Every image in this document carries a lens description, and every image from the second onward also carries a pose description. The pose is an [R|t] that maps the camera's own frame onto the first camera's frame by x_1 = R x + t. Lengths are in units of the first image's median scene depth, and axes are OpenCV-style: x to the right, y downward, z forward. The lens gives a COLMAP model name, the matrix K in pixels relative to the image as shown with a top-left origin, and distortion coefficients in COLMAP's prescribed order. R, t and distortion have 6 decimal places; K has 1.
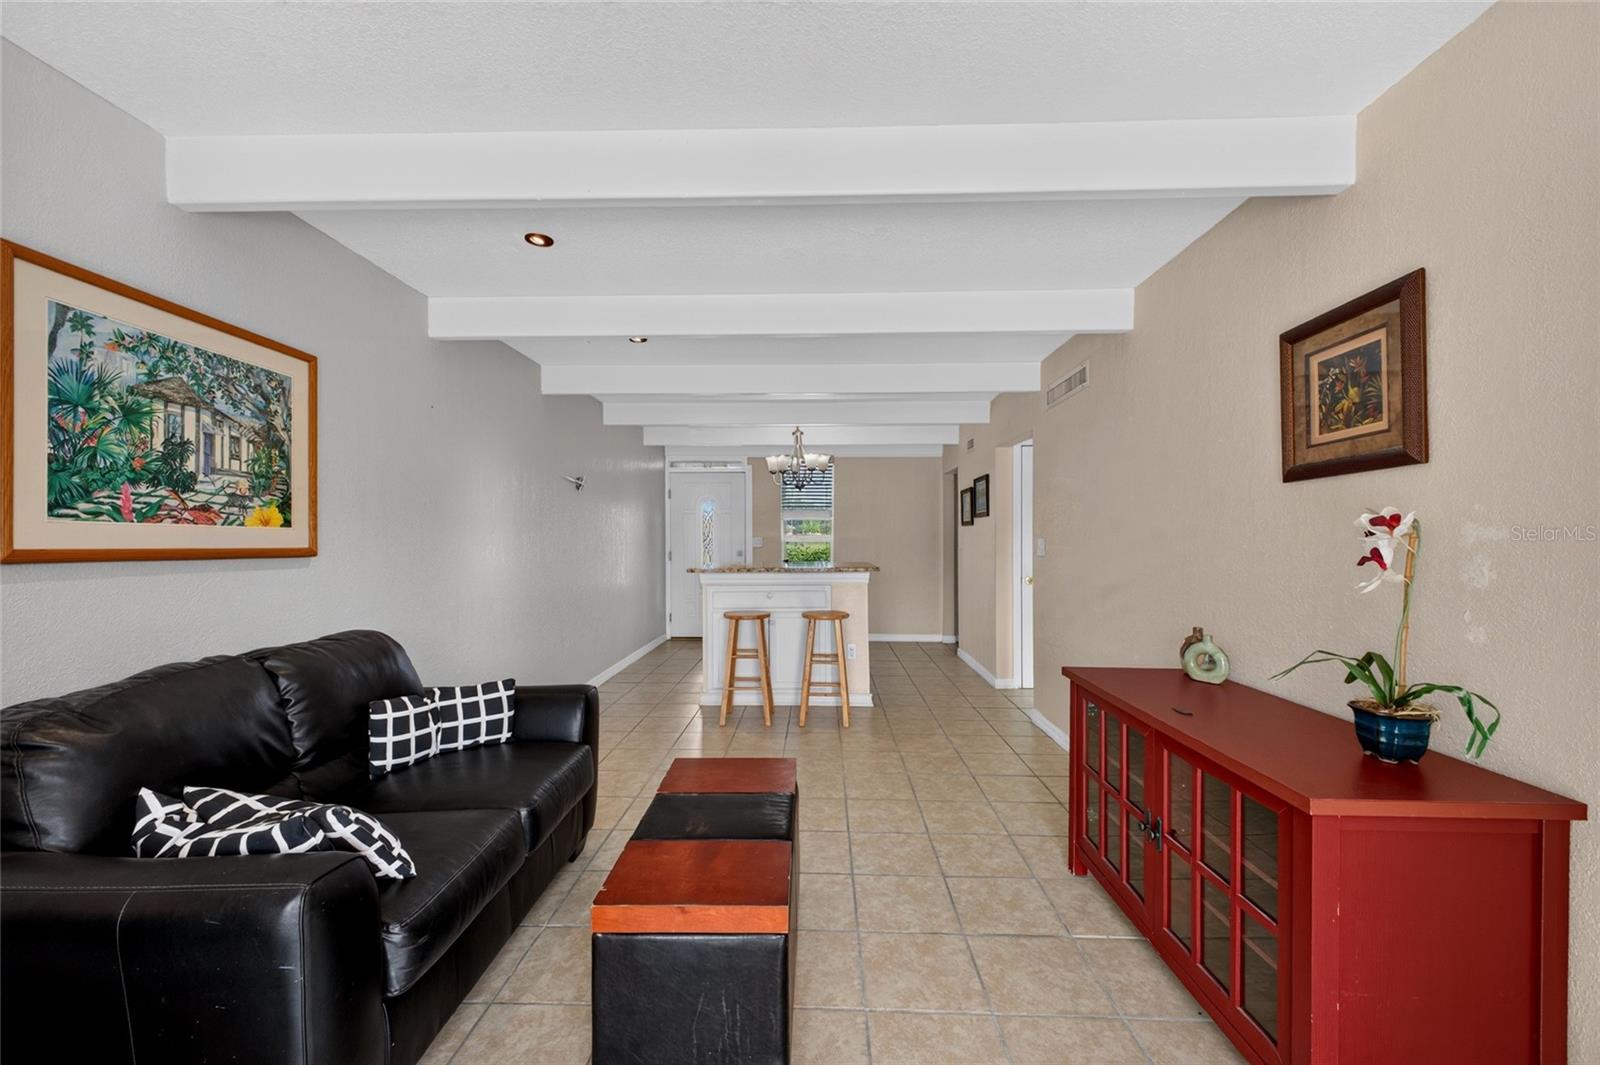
lens RADIAL K [[628.0, 0, 800.0], [0, 628.0, 532.5], [0, 0, 1]] dist [0.017907, -0.000044]
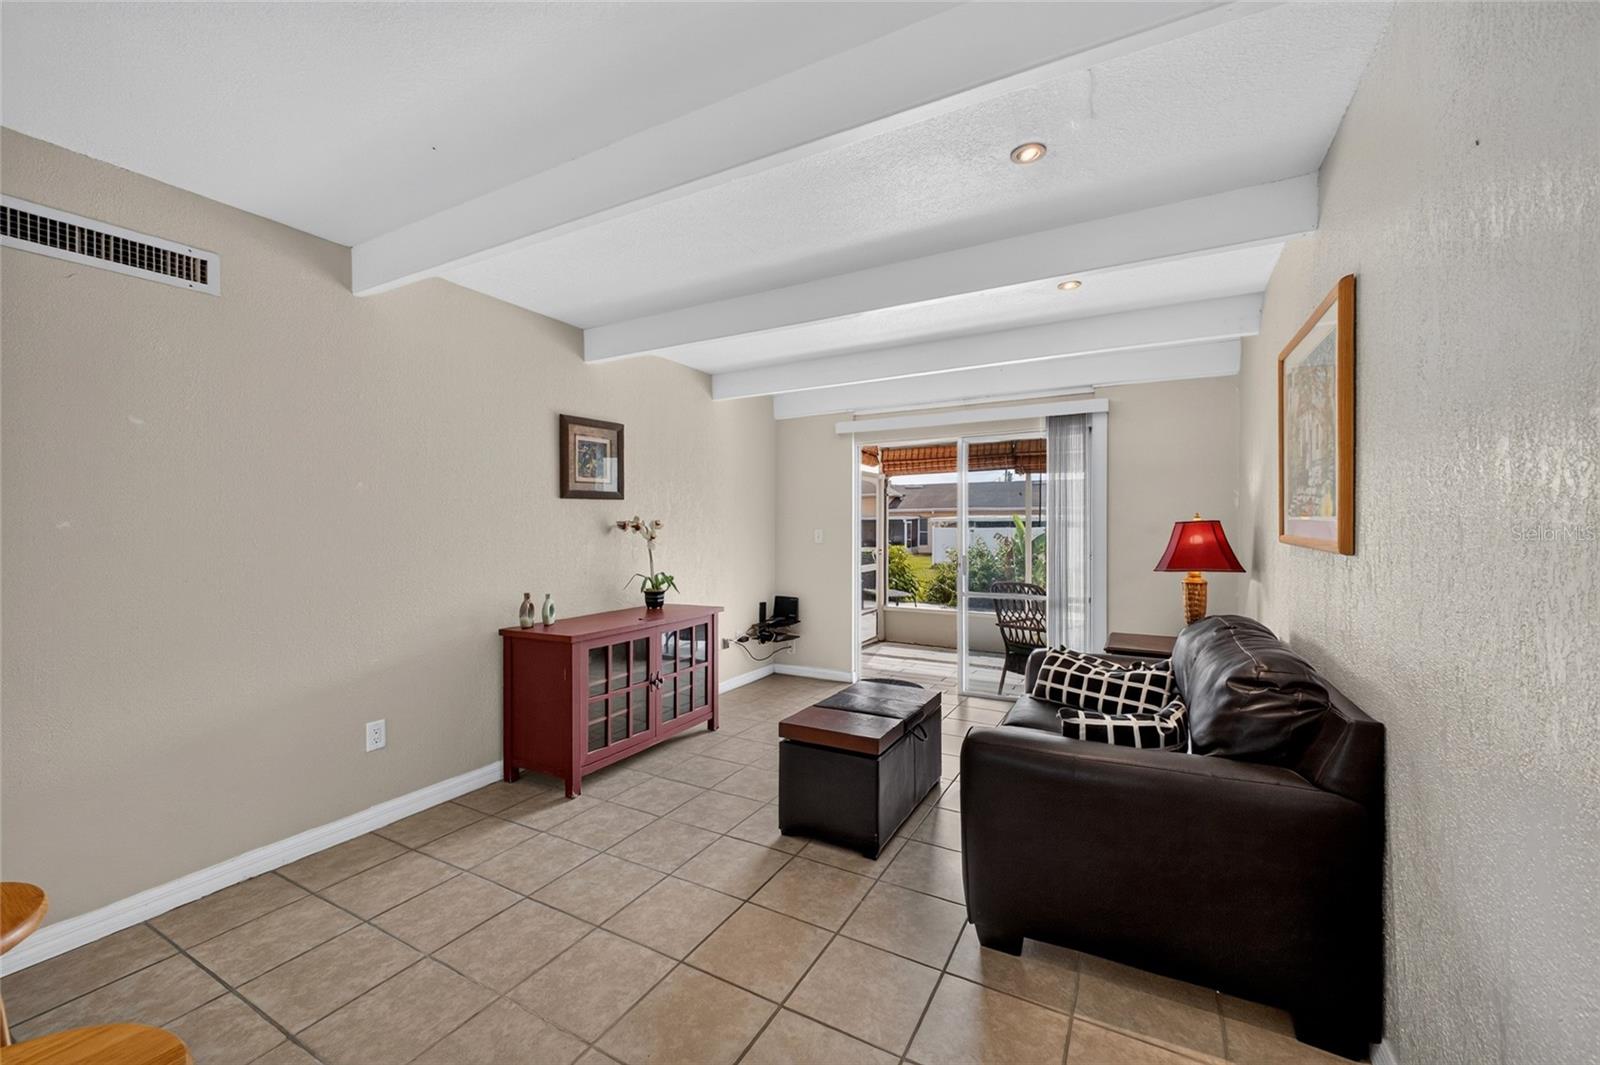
lens RADIAL K [[628.0, 0, 800.0], [0, 628.0, 532.5], [0, 0, 1]] dist [0.017907, -0.000044]
pose [[-0.886301, -0.001968, 0.463105, -0.627627], [0.001405, 0.999975, 0.006939, 0.005567], [-0.463107, 0.006801, -0.886276, 2.203074]]
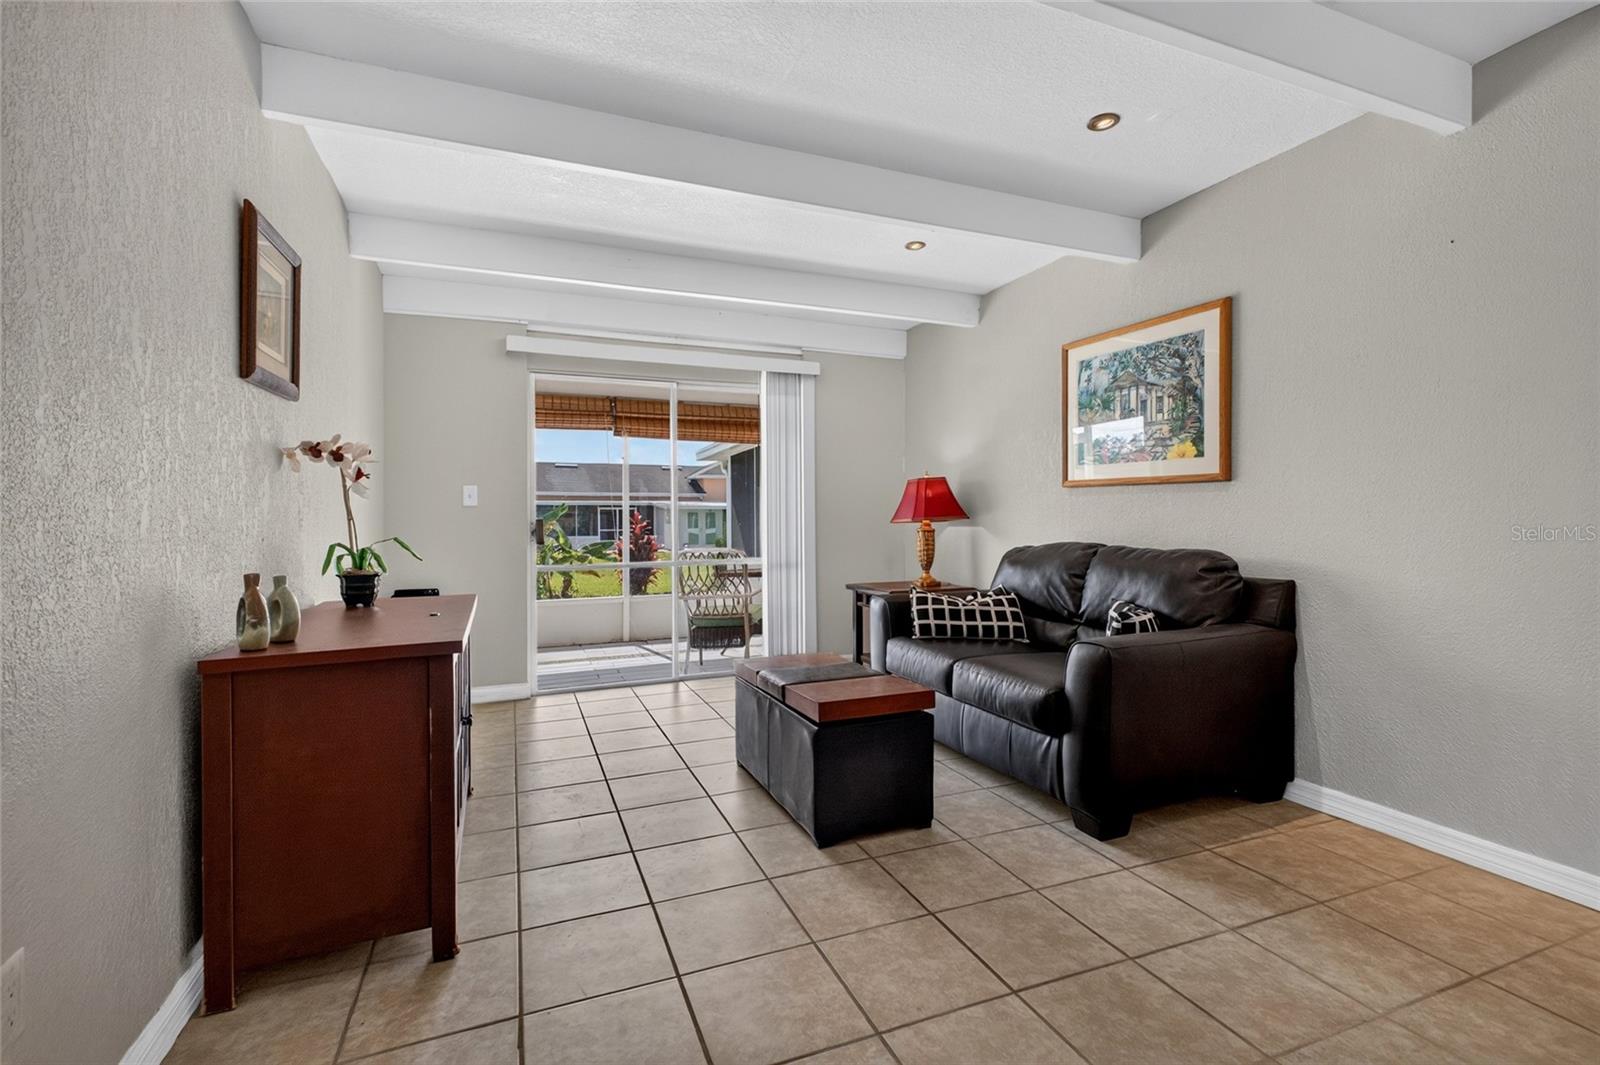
lens RADIAL K [[718.2, 0, 796.8], [0, 718.2, 517.4], [0, 0, 1]] dist [0.024176, -0.000082]
pose [[-0.920397, 0.006680, -0.390928, 0.460809], [0.006930, 0.999976, 0.000773, 0.106617], [0.390924, -0.001998, -0.920421, 2.119198]]
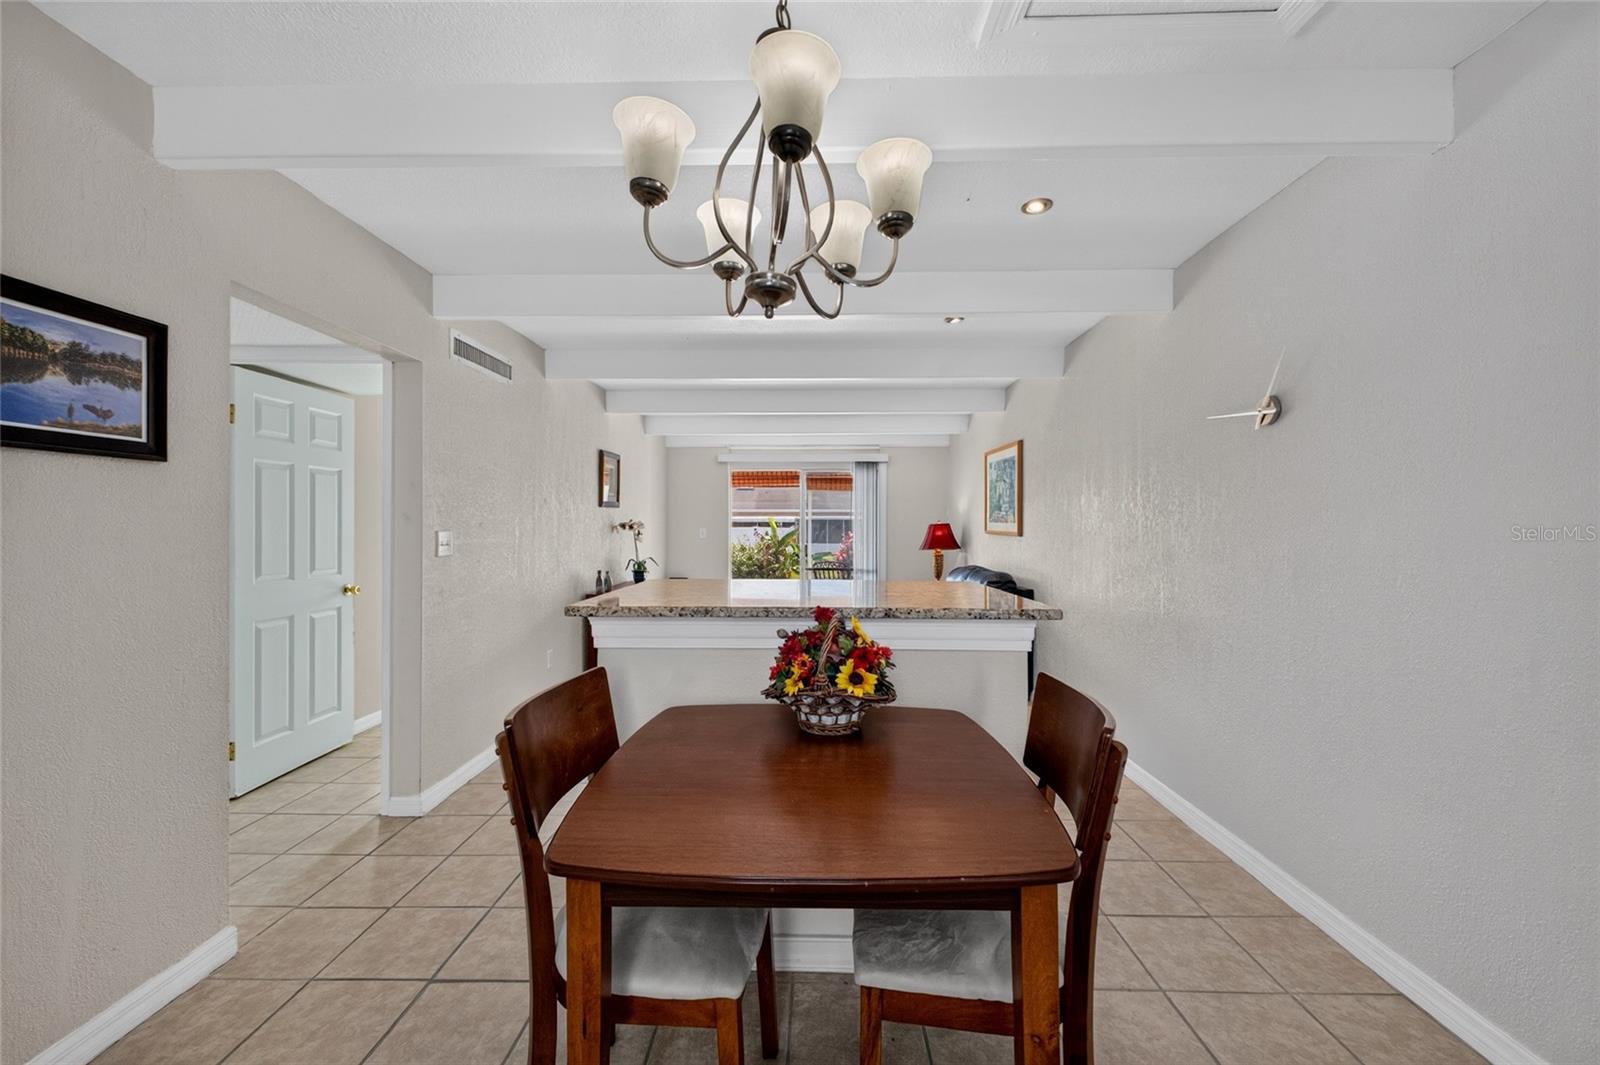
lens RADIAL K [[613.7, 0, 800.0], [0, 613.7, 532.5], [0, 0, 1]] dist [0.018344, 0.000006]
pose [[-0.999970, 0.001385, -0.007599, -0.031406], [0.001317, 0.999959, 0.008948, 0.004206], [0.007611, 0.008937, -0.999931, 3.441503]]
